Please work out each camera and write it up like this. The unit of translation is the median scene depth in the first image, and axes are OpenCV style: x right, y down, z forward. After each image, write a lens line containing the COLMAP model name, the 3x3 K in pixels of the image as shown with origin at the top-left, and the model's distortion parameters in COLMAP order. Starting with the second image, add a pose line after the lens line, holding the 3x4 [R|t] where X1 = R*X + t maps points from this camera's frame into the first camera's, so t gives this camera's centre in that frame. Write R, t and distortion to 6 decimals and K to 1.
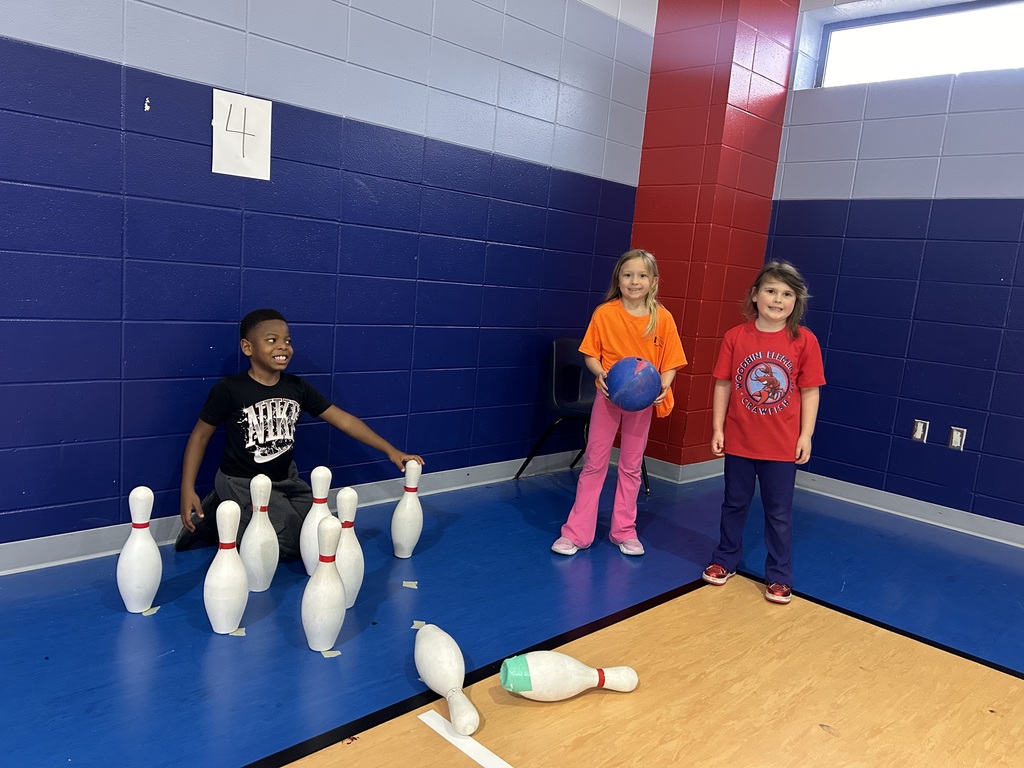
lens RADIAL K [[763.1, 0, 506.9], [0, 763.1, 381.2], [0, 0, 1]] dist [0.054537, -0.058498]
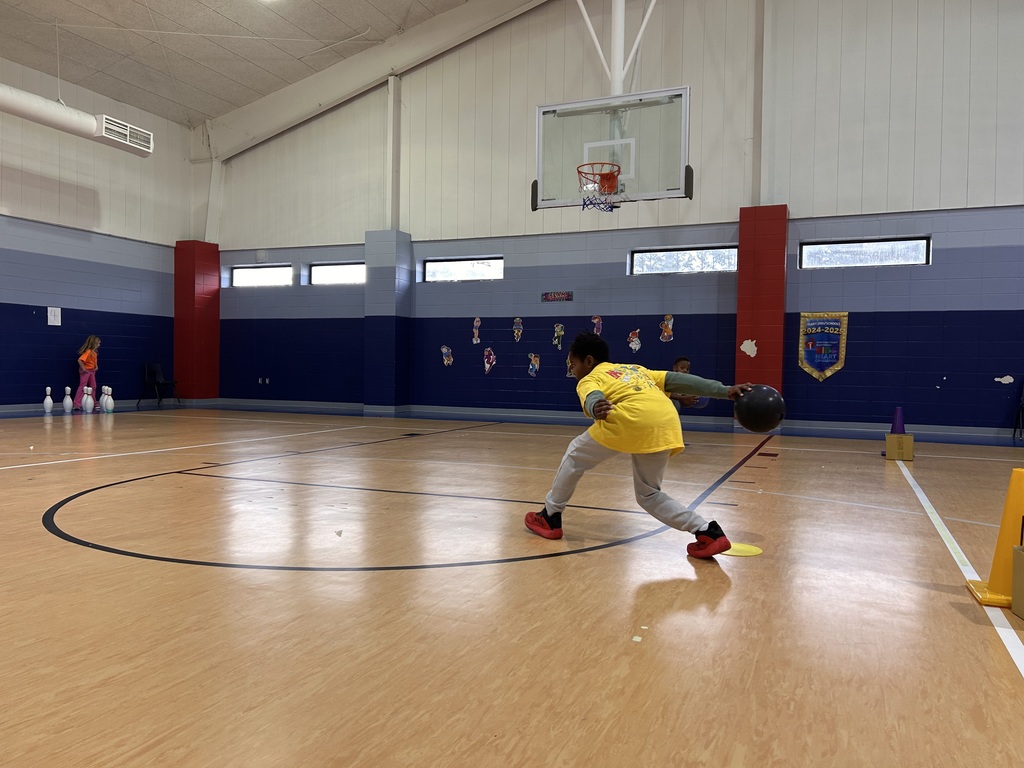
lens RADIAL K [[763.1, 0, 514.6], [0, 763.1, 392.1], [0, 0, 1]] dist [0.054537, -0.058498]
pose [[0.922285, -0.083685, 0.377344, 0.362965], [0.118348, 0.990531, -0.069588, 0.687802], [-0.367947, 0.108838, 0.923455, -3.753202]]
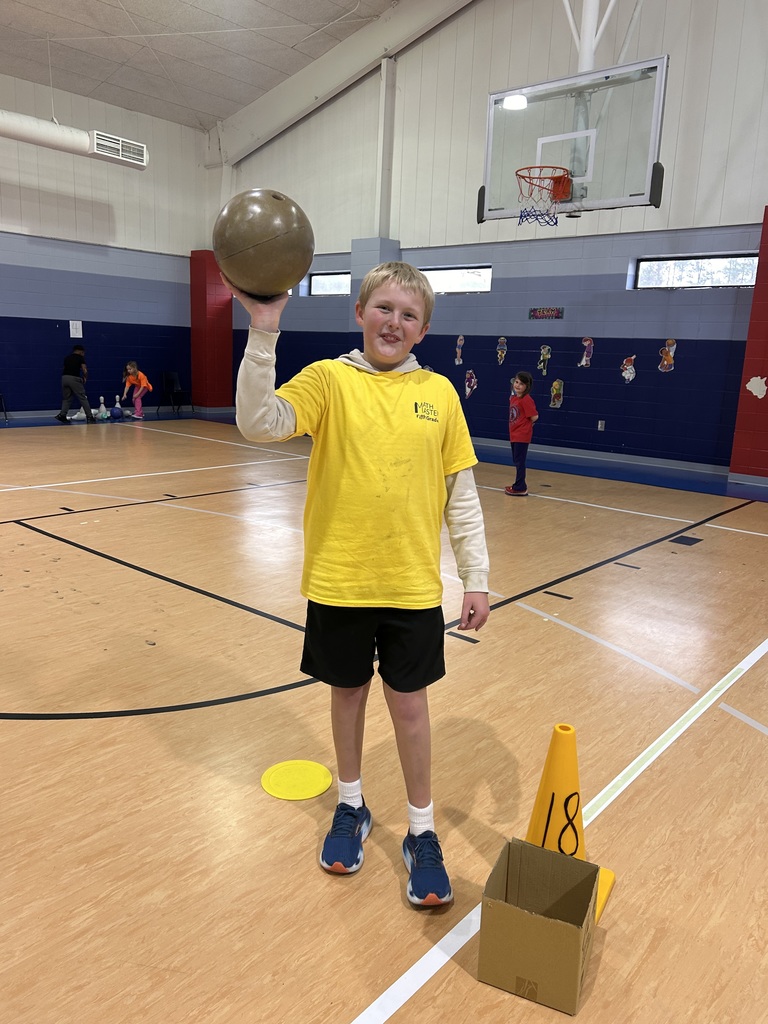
lens RADIAL K [[763.1, 0, 375.3], [0, 763.1, 506.8], [0, 0, 1]] dist [0.054537, -0.058498]
pose [[0.996224, -0.061982, 0.060795, 1.084657], [0.057884, 0.996073, 0.066995, 0.539600], [-0.064708, -0.063223, 0.995899, -3.723175]]
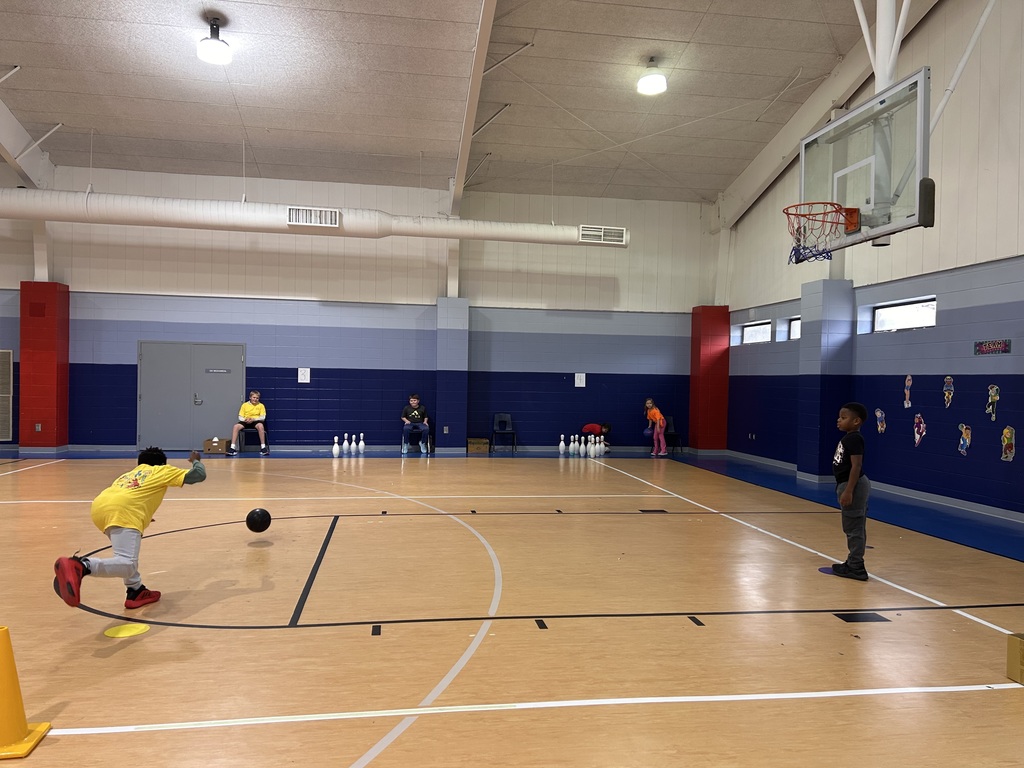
lens RADIAL K [[763.1, 0, 510.7], [0, 763.1, 395.2], [0, 0, 1]] dist [0.054537, -0.058498]
pose [[0.806873, -0.060323, -0.587637, 2.407041], [-0.032911, 0.988637, -0.146677, 0.607665], [0.589808, 0.137690, 0.795719, -3.579975]]
